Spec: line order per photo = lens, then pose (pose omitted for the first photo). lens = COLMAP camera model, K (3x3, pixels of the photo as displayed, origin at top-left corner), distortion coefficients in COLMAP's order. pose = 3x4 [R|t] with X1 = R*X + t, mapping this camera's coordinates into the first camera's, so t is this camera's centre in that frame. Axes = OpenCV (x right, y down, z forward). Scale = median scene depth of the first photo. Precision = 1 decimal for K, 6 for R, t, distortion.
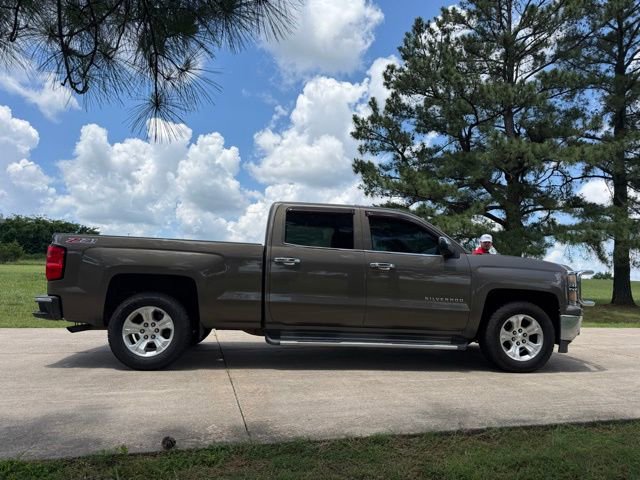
lens RADIAL K [[452.4, 0, 318.5], [0, 452.4, 239.3], [0, 0, 1]] dist [-0.018120, -0.011545]
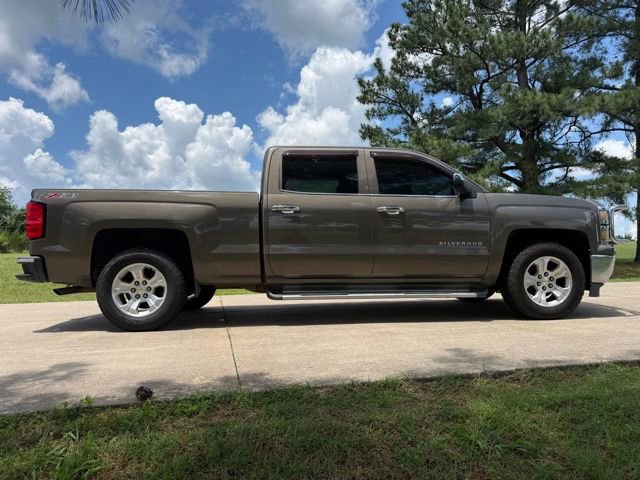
lens RADIAL K [[452.4, 0, 315.1], [0, 452.4, 244.0], [0, 0, 1]] dist [-0.018120, -0.011545]
pose [[0.998179, -0.047610, -0.037037, 0.019711], [0.049771, 0.996968, 0.059807, 0.065083], [0.034078, -0.061541, 0.997523, 0.083139]]
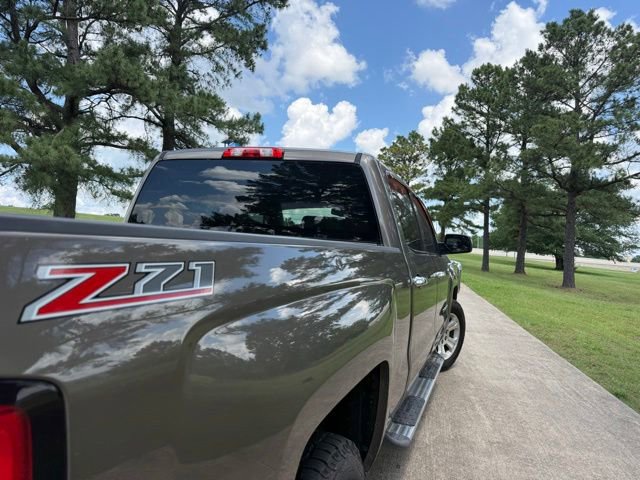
lens RADIAL K [[452.4, 0, 319.0], [0, 452.4, 244.7], [0, 0, 1]] dist [-0.018120, -0.011545]
pose [[0.447876, -0.018579, 0.893903, -0.559460], [-0.133747, 0.987143, 0.087528, -0.026013], [-0.884036, -0.158759, 0.439632, 0.848946]]
